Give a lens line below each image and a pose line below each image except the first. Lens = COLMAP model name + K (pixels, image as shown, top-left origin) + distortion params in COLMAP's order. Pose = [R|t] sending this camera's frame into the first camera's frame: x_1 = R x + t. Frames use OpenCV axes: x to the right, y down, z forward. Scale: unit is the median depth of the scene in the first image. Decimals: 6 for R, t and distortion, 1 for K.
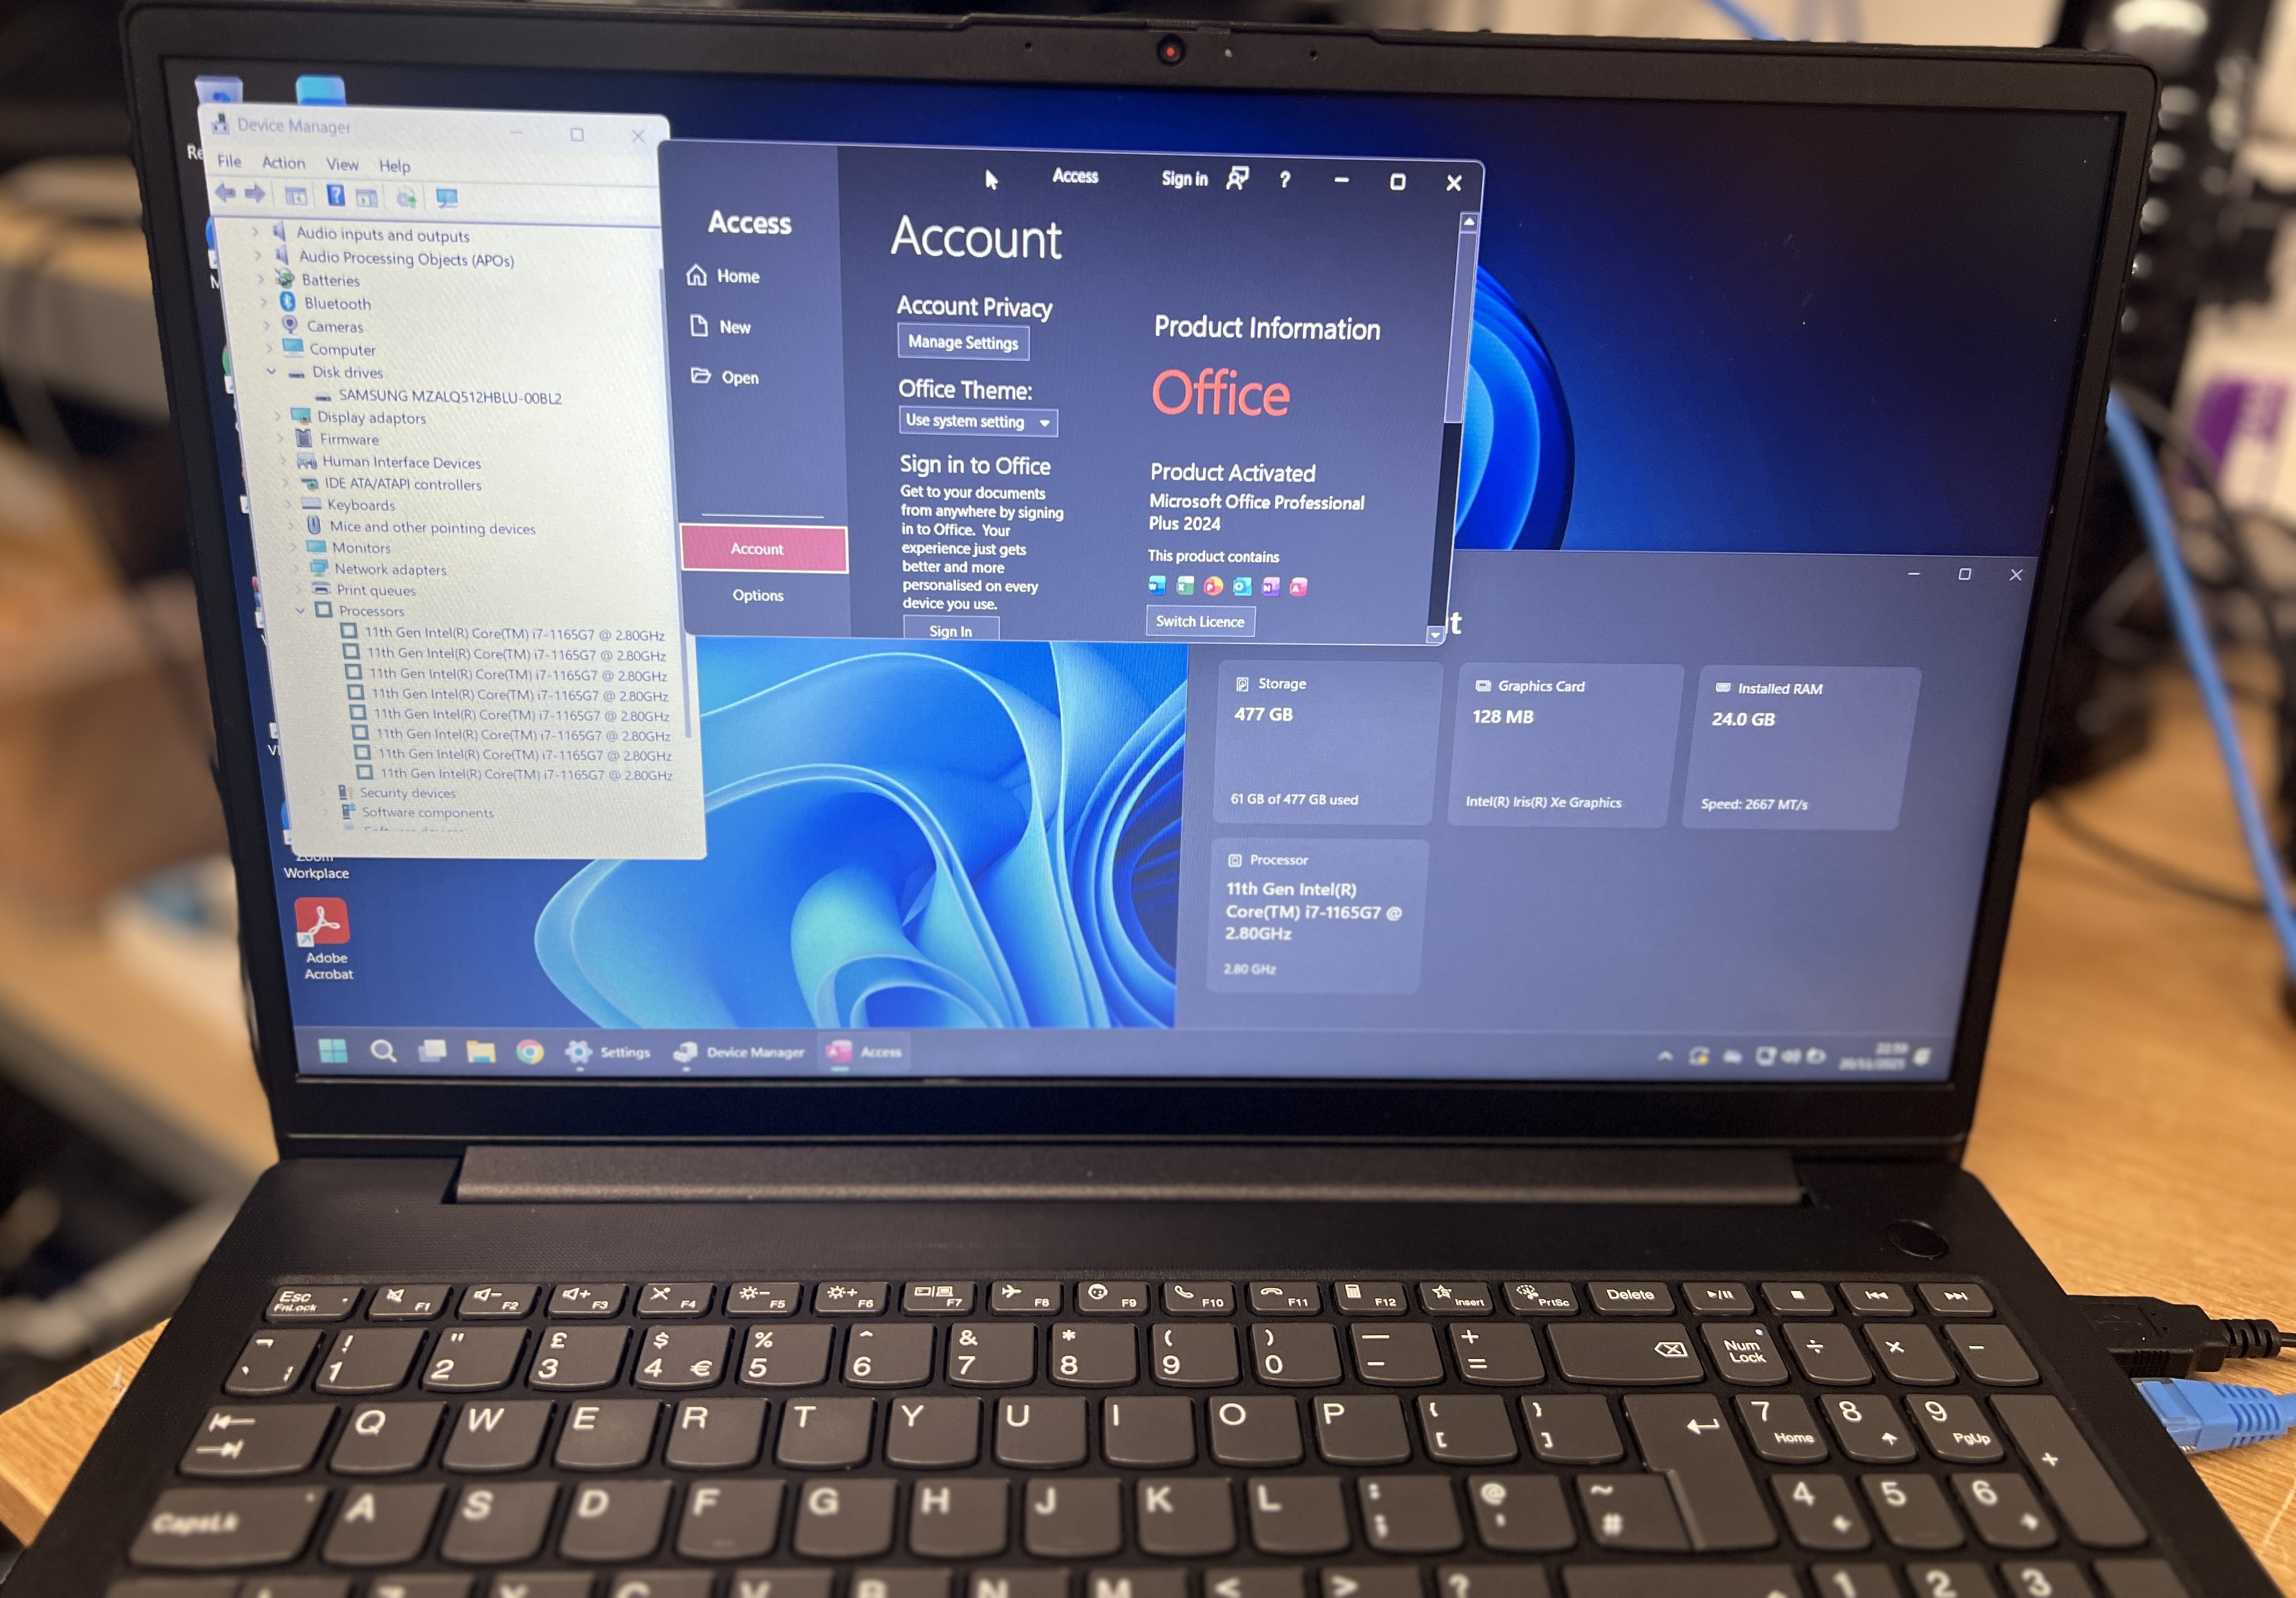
lens RADIAL K [[2095.9, 0, 1119.3], [0, 2095.9, 797.1], [0, 0, 1]] dist [0.011855, -0.008618]
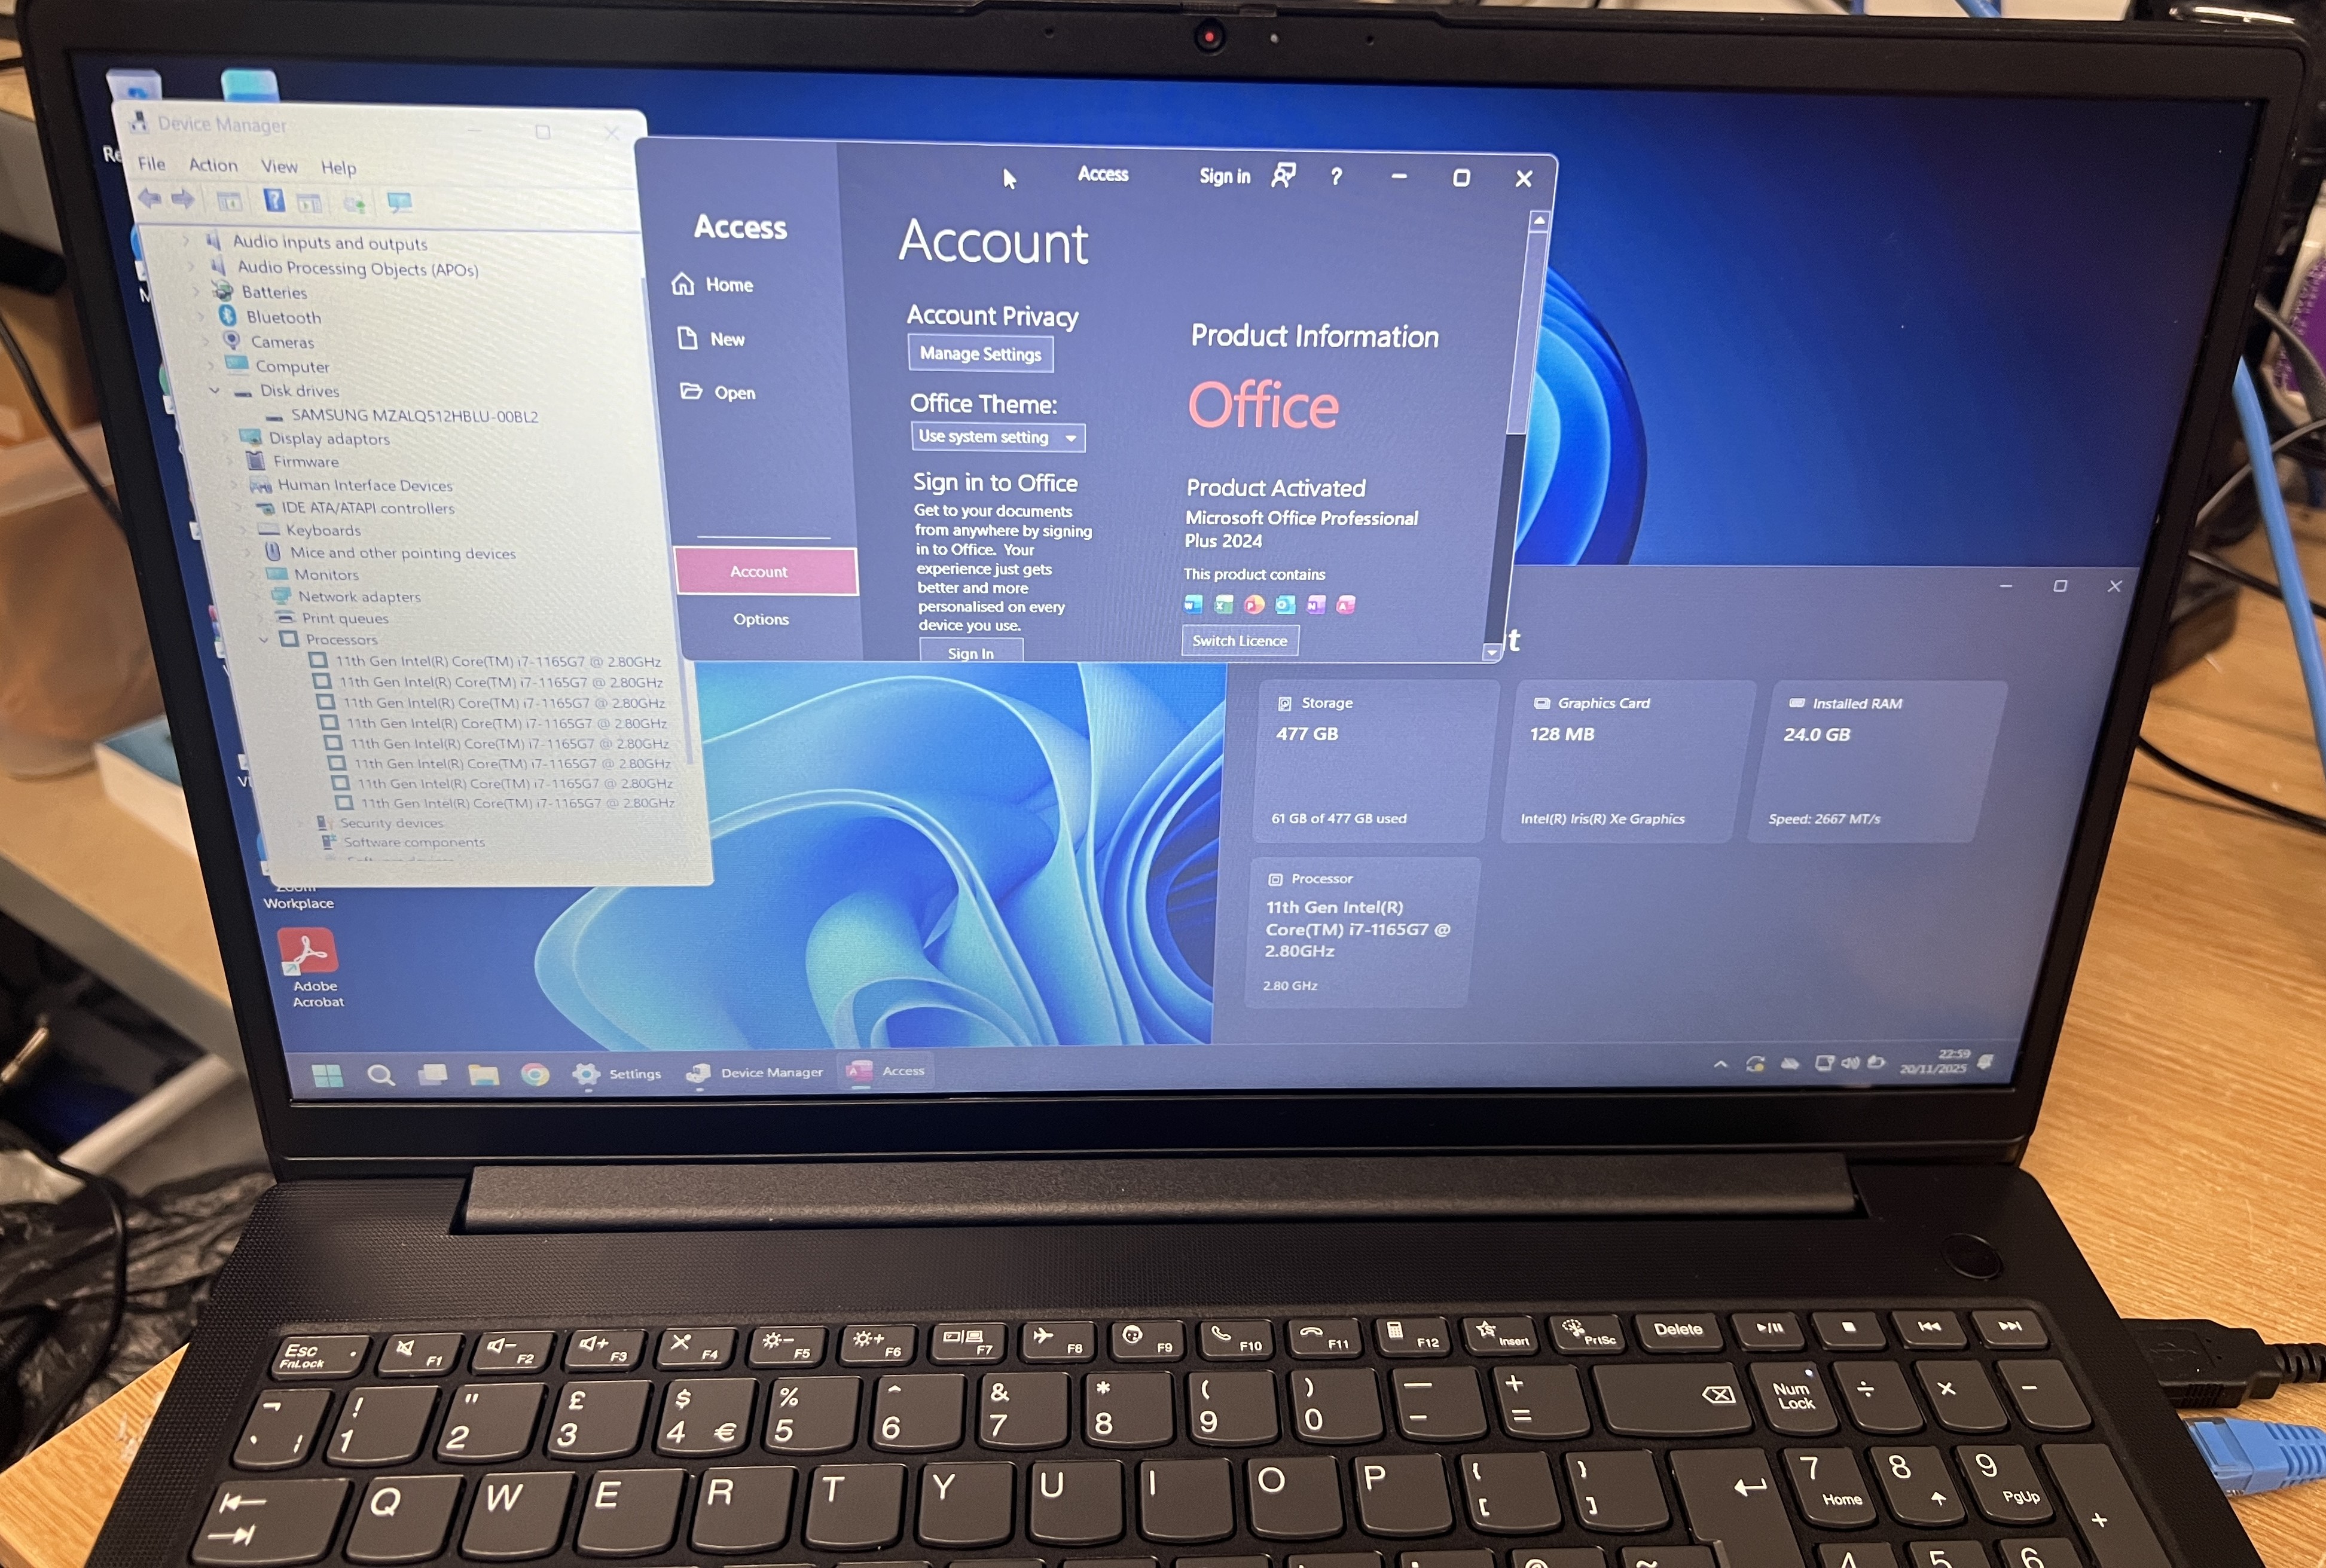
lens RADIAL K [[2127.0, 0, 1173.0], [0, 2127.0, 682.9], [0, 0, 1]] dist [0.010719, -0.012808]
pose [[0.999888, -0.003423, 0.014598, -0.004934], [0.001342, 0.990120, 0.140219, -0.202544], [-0.014934, -0.140184, 0.990013, 0.066751]]
